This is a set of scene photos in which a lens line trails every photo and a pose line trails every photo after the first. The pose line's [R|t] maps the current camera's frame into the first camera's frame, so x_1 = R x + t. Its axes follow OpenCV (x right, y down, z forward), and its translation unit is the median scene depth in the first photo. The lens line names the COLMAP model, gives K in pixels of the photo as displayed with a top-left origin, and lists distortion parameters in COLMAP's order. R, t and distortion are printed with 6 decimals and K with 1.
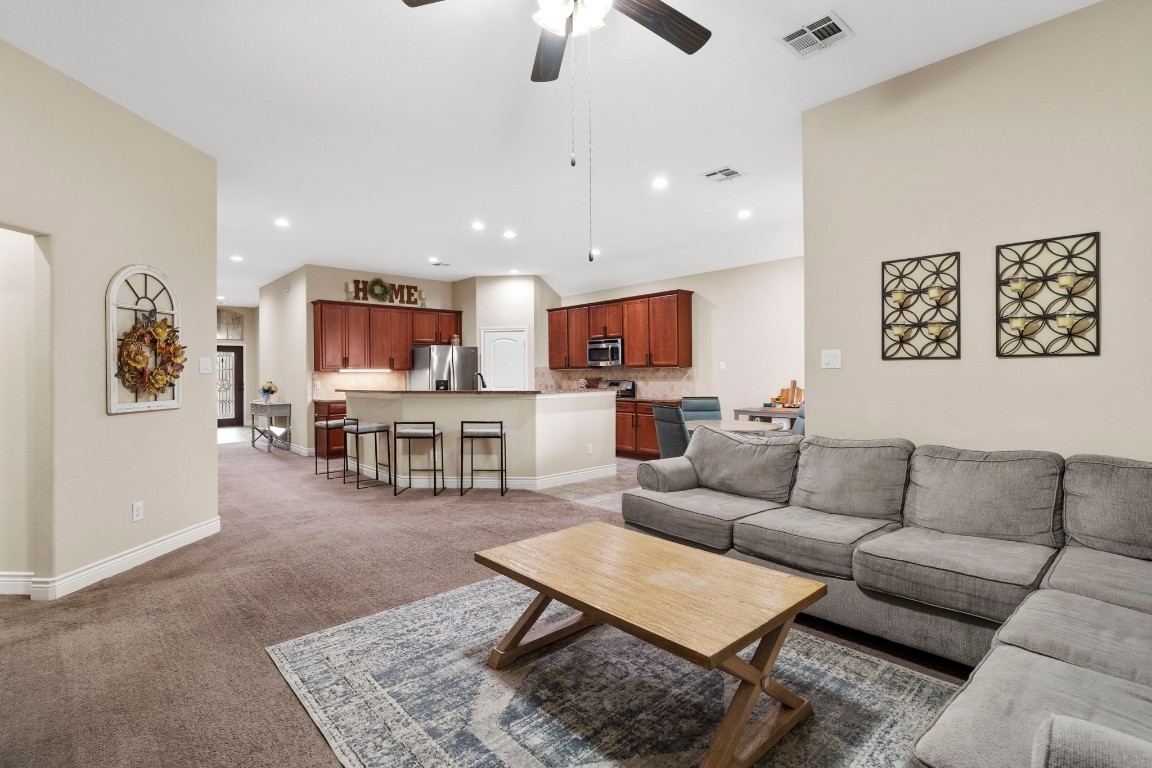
lens RADIAL K [[548.8, 0, 572.0], [0, 548.8, 371.2], [0, 0, 1]] dist [-0.002550, -0.000014]
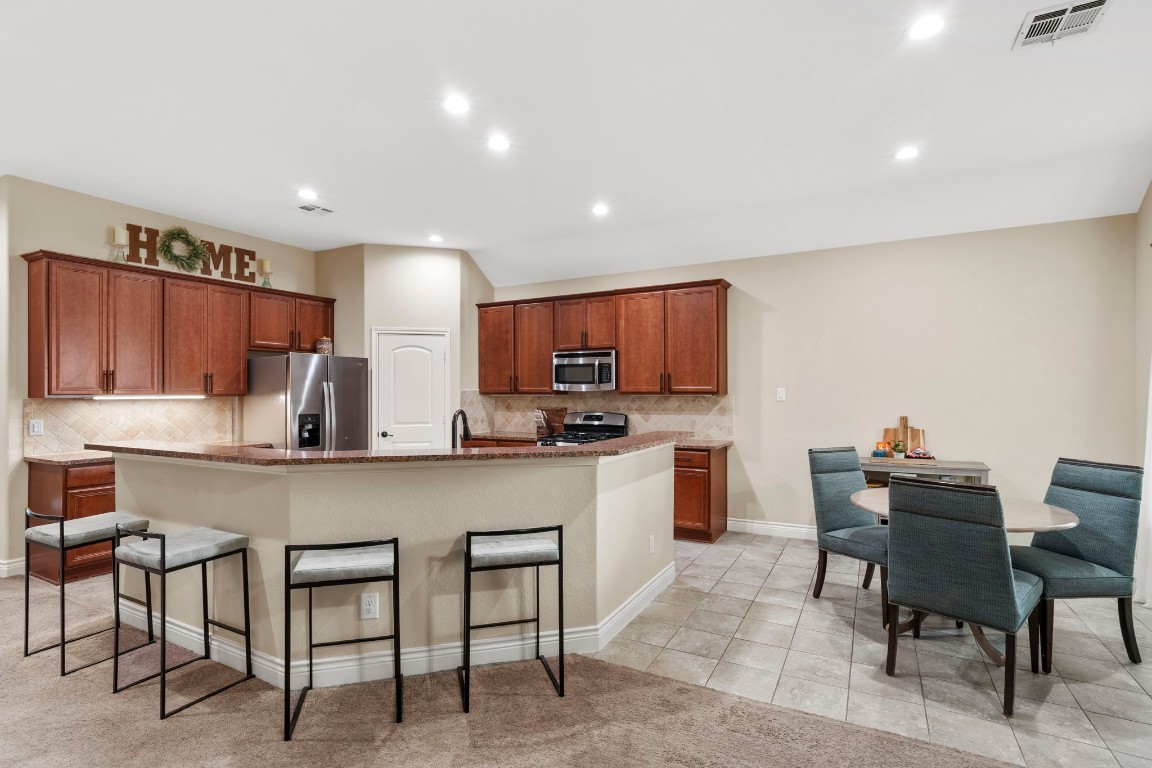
lens RADIAL K [[550.7, 0, 576.0], [0, 550.7, 384.0], [0, 0, 1]] dist [-0.006903, 0.000283]
pose [[0.942741, 0.010178, 0.333372, -0.166586], [-0.007018, 0.999918, -0.010681, -0.010814], [-0.333453, 0.007730, 0.942735, 0.363998]]
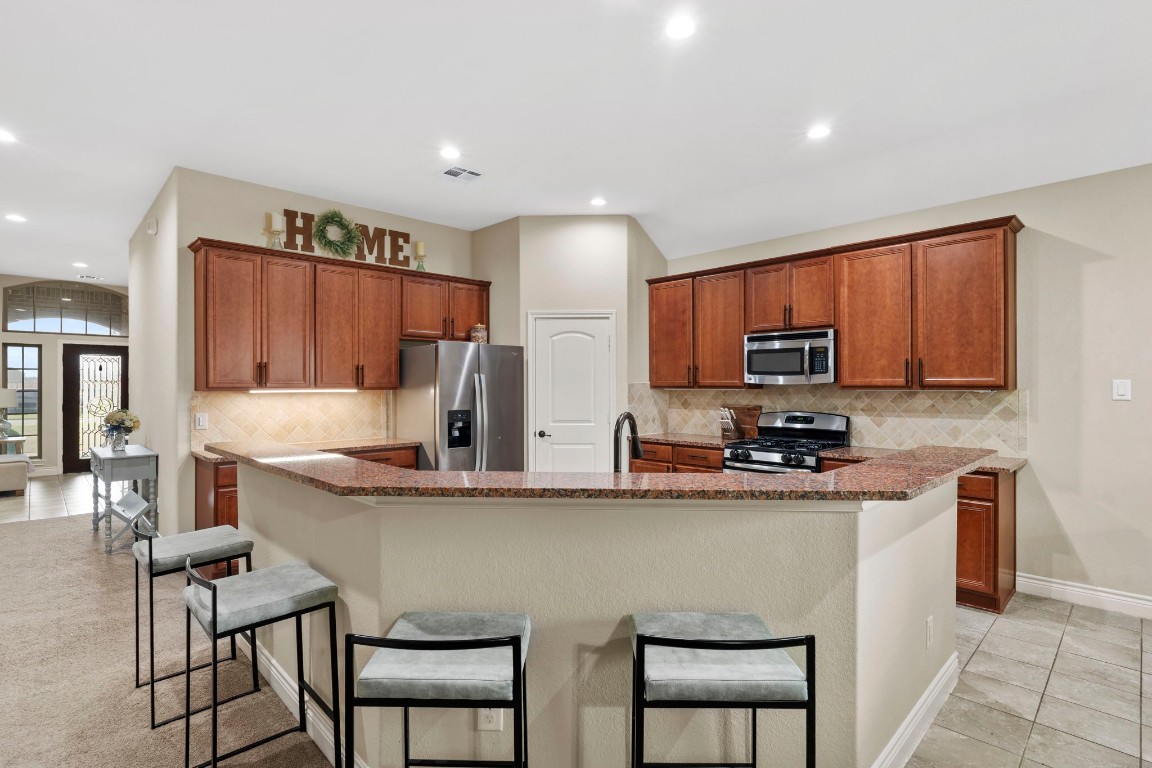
lens RADIAL K [[556.3, 0, 576.0], [0, 556.3, 384.0], [0, 0, 1]] dist [-0.008996, 0.000166]
pose [[0.999228, 0.006521, 0.038745, -0.149909], [-0.006658, 0.999972, 0.003413, -0.010244], [-0.038721, -0.003668, 0.999243, 0.482542]]
